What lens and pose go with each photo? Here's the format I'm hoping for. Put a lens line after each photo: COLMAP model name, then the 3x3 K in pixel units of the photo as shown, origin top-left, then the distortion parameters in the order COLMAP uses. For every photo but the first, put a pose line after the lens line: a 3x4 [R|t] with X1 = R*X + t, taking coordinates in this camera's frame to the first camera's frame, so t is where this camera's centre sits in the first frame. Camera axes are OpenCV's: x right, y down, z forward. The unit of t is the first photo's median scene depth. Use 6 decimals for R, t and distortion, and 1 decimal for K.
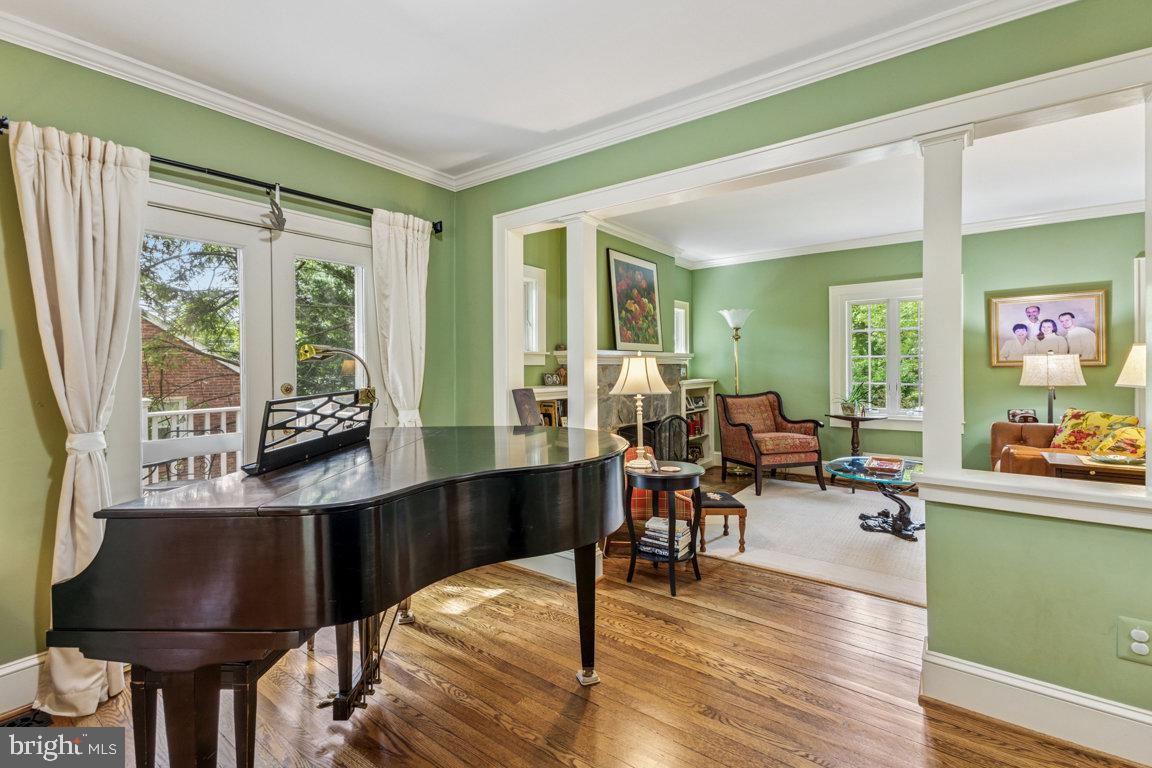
lens RADIAL K [[511.1, 0, 577.1], [0, 511.1, 372.0], [0, 0, 1]] dist [0.005026, 0.000647]
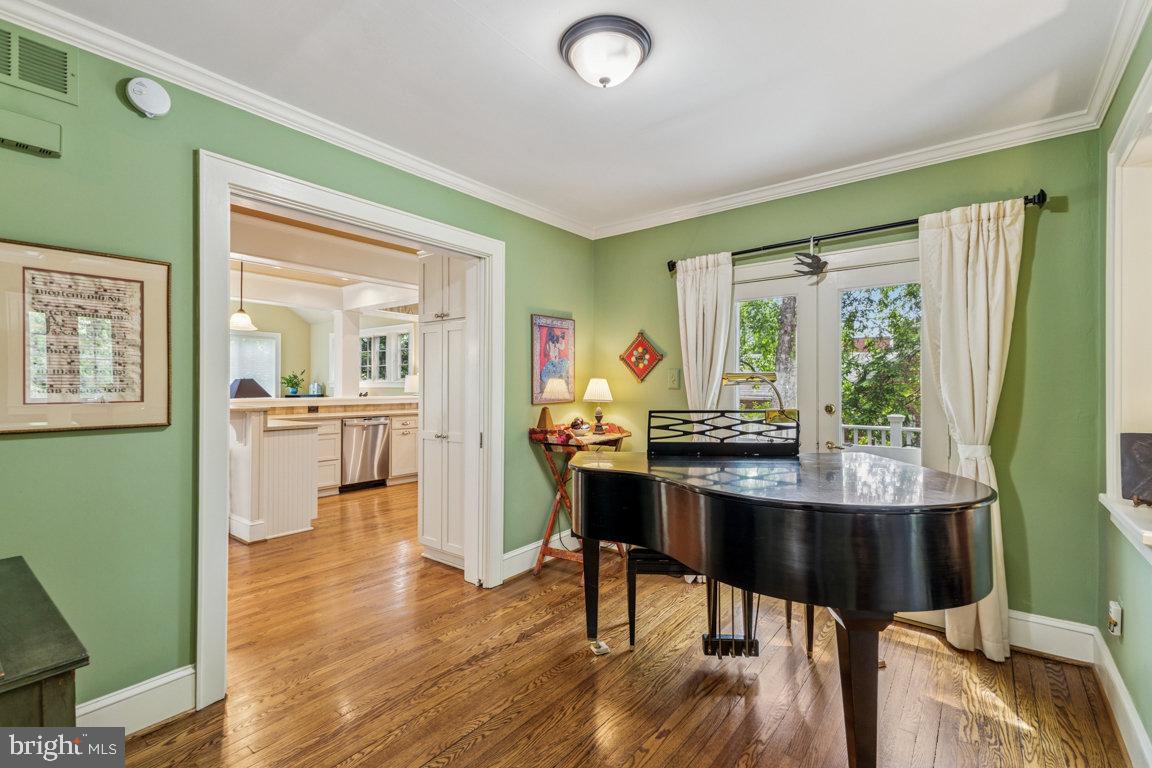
lens RADIAL K [[511.1, 0, 574.9], [0, 511.1, 387.2], [0, 0, 1]] dist [0.005026, 0.000647]
pose [[-0.029103, 0.011439, -0.999511, 0.597348], [-0.015617, 0.999807, 0.011897, -0.019462], [0.999454, 0.015956, -0.028919, 0.463424]]
